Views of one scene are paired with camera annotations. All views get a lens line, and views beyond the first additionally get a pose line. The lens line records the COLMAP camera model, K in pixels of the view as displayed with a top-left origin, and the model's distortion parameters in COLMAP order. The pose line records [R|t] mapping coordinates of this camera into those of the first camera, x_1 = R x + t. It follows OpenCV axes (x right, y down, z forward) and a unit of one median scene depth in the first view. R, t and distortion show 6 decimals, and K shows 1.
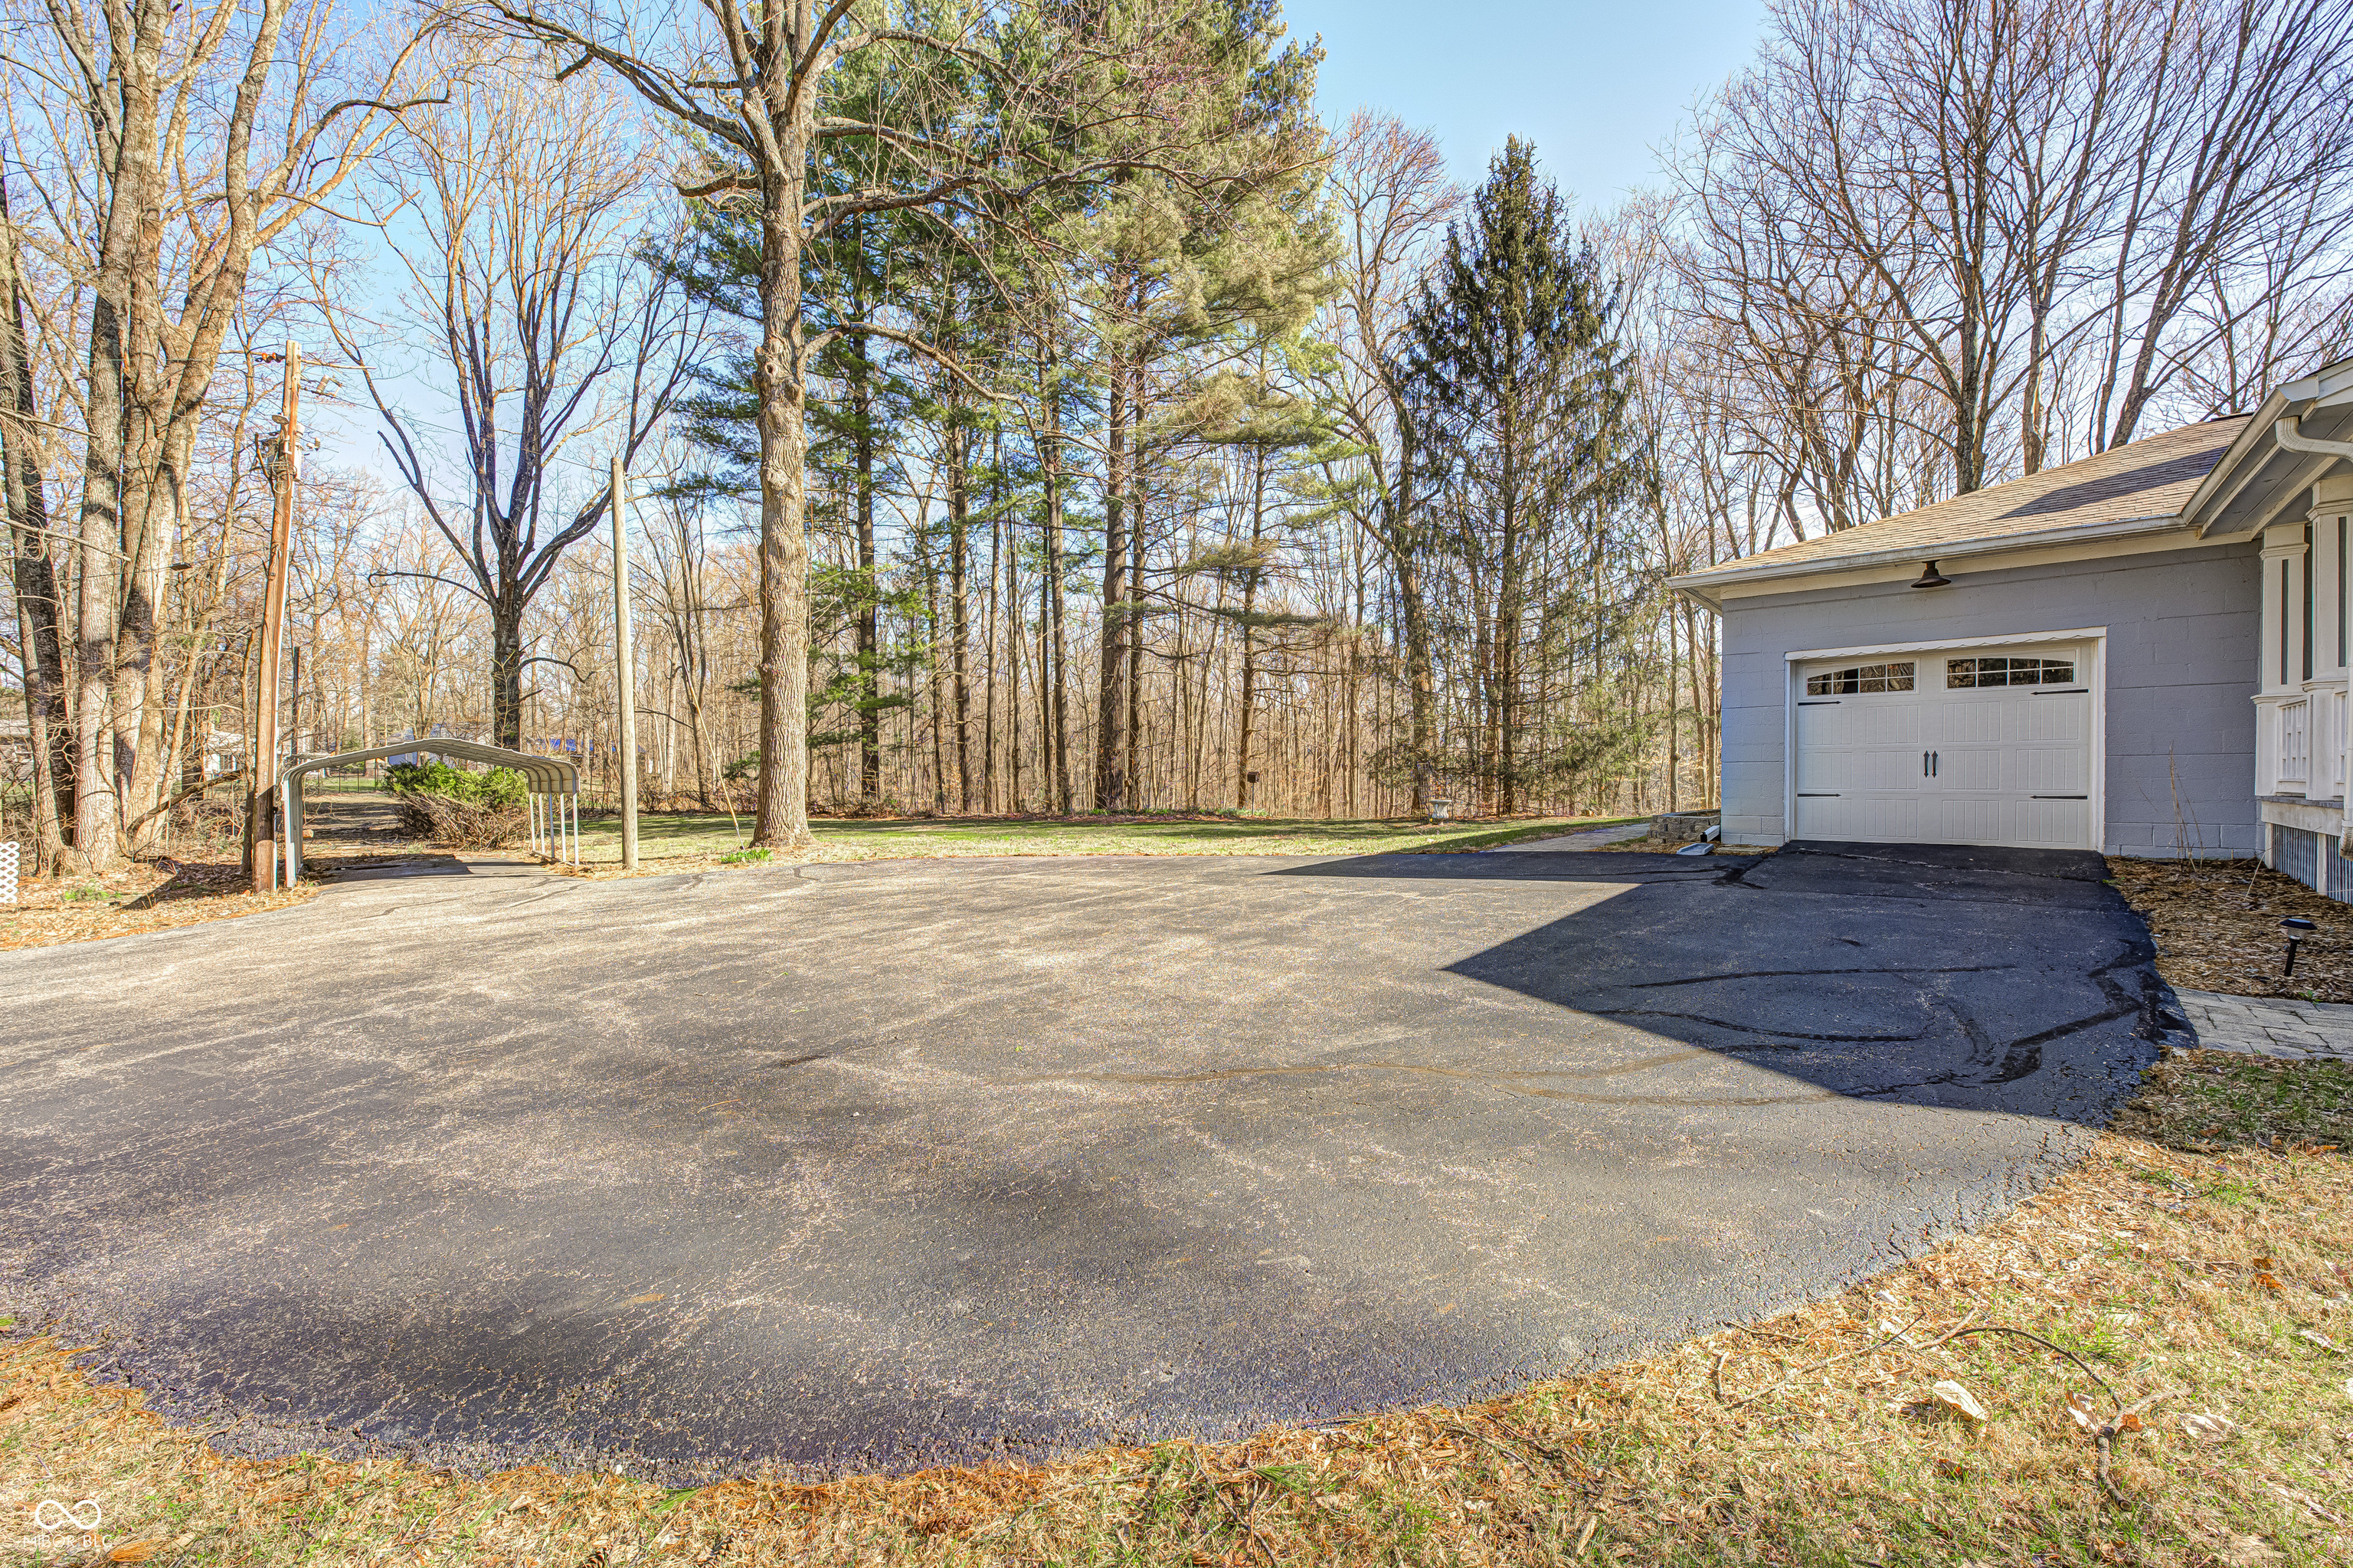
lens RADIAL K [[929.1, 0, 1176.1], [0, 929.1, 787.2], [0, 0, 1]] dist [-0.000257, 0.001800]
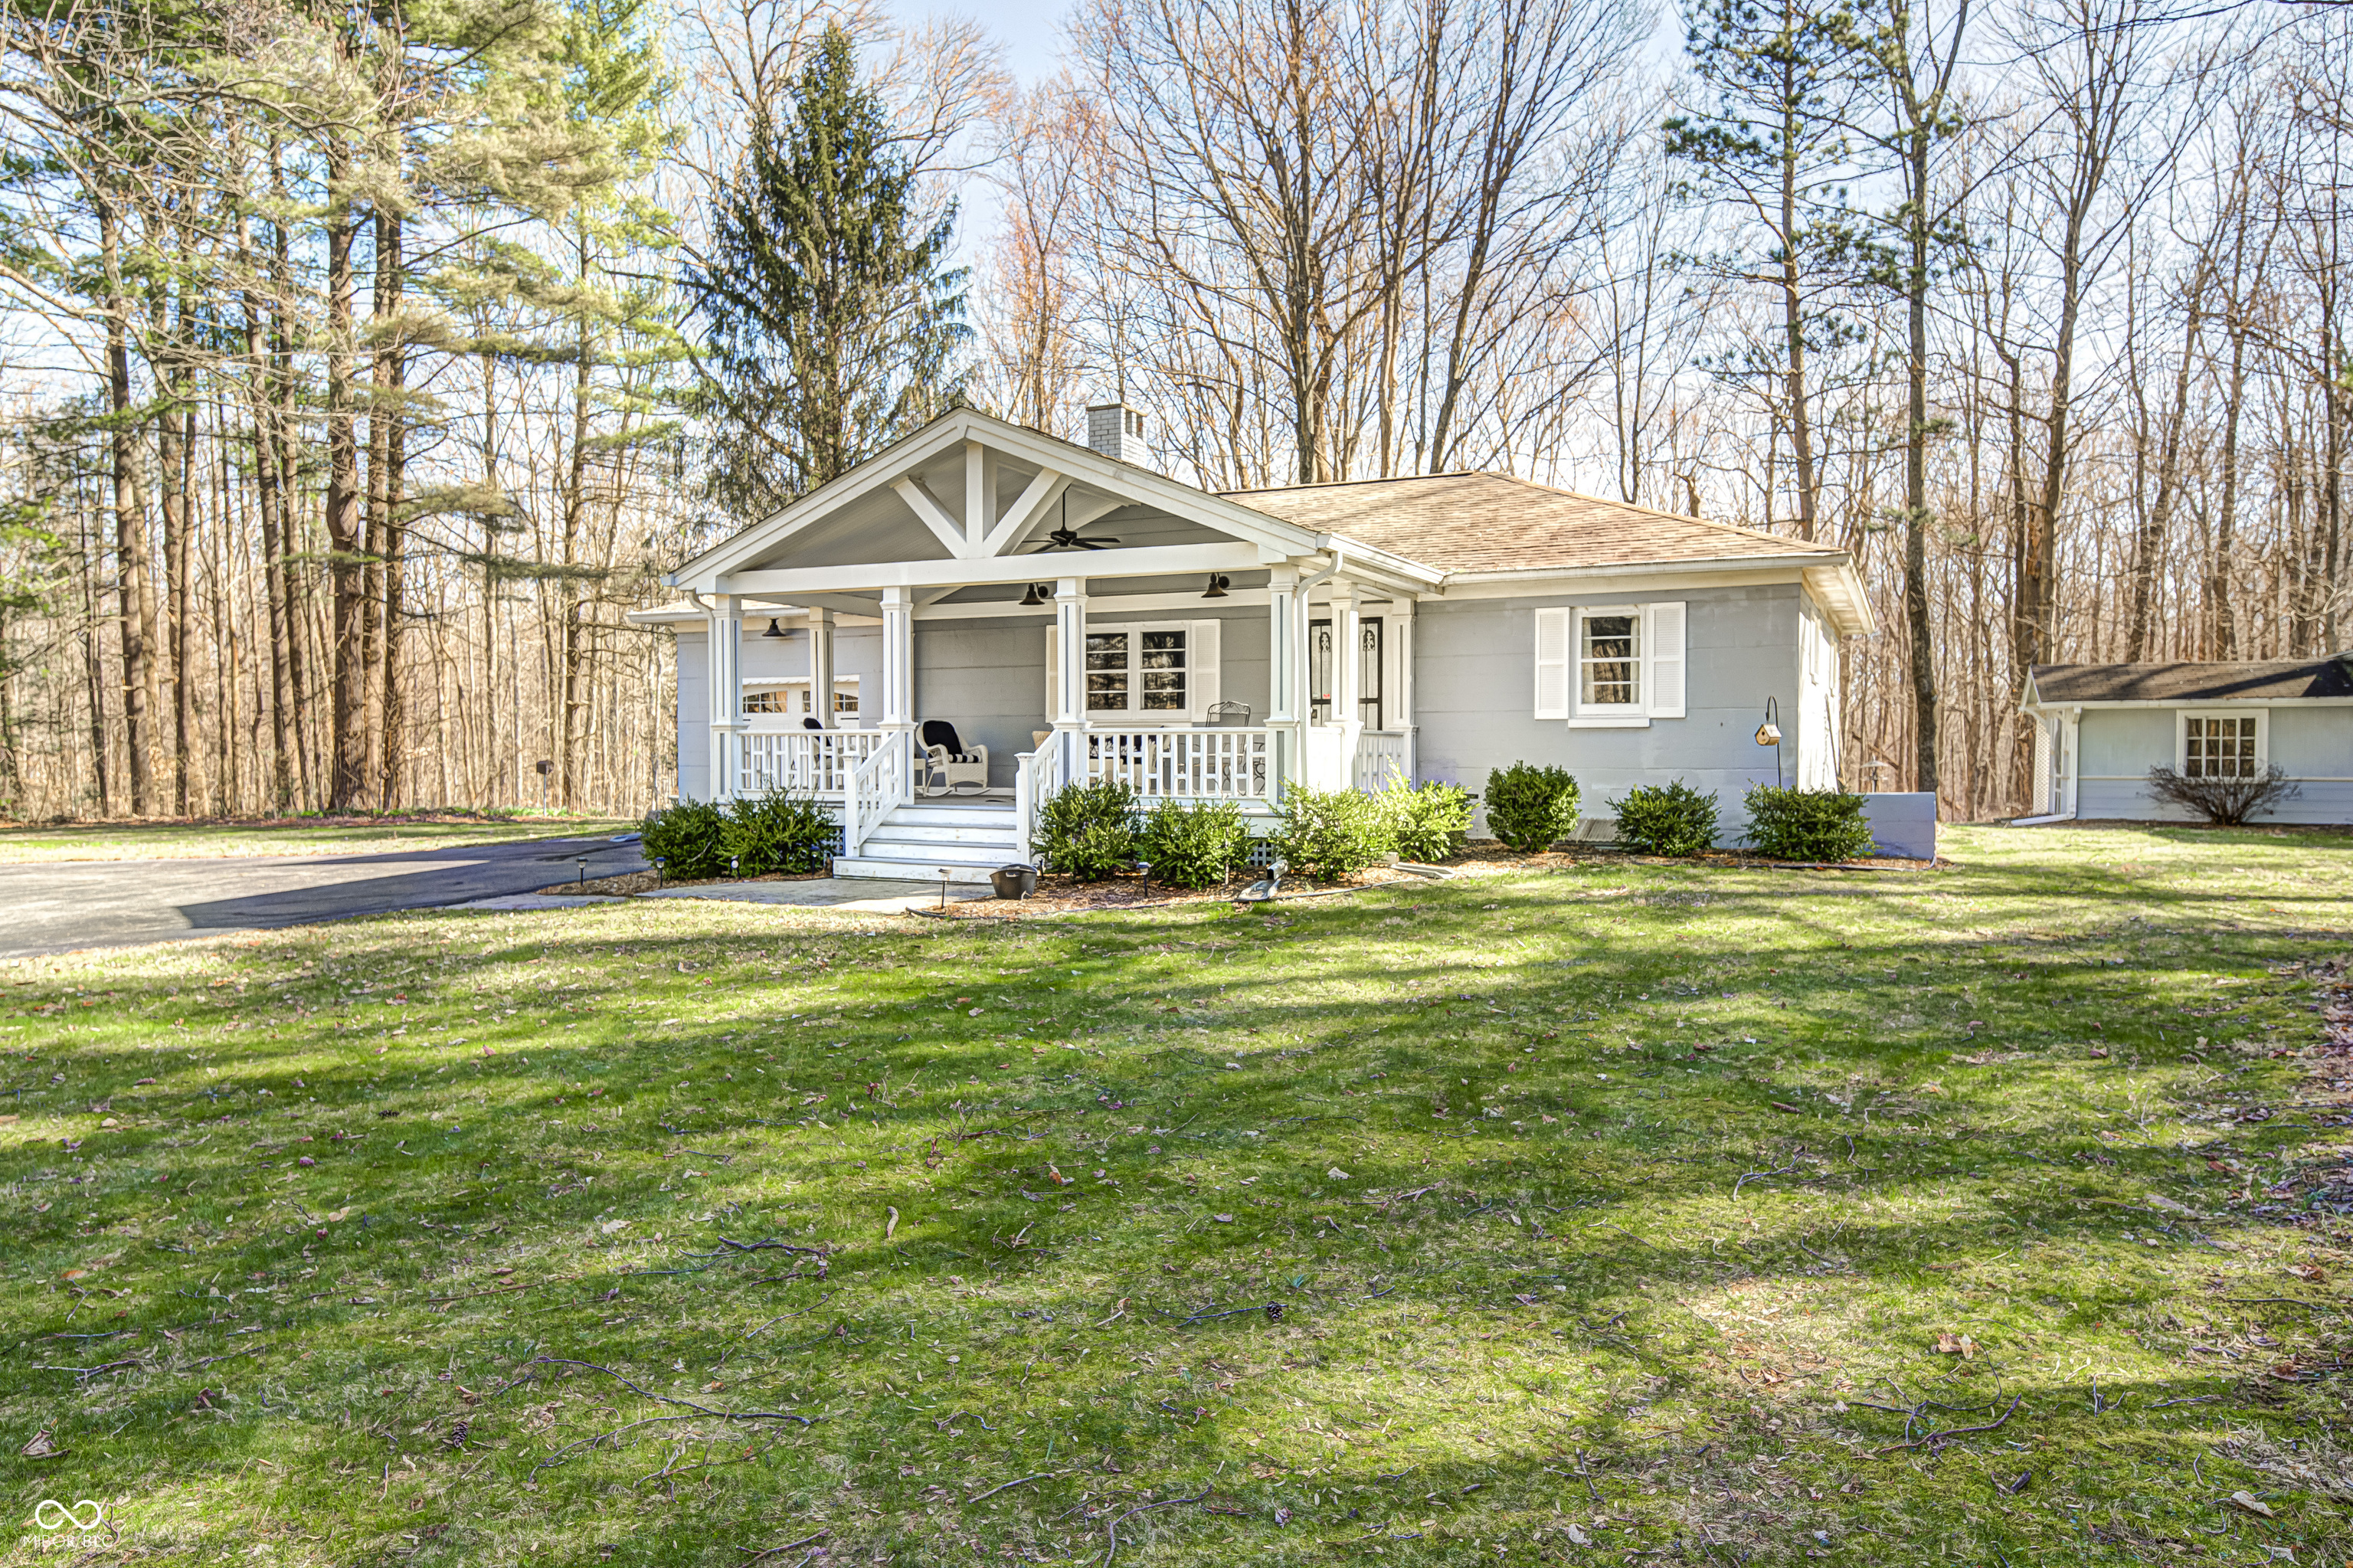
lens RADIAL K [[1567.3, 0, 1176.5], [0, 1567.3, 784.0], [0, 0, 1]] dist [-0.002232, -0.000614]
pose [[0.961178, 0.000237, 0.275930, 0.281496], [-0.001554, 0.999988, 0.004554, -0.006290], [-0.275926, -0.004806, 0.961167, -0.494332]]
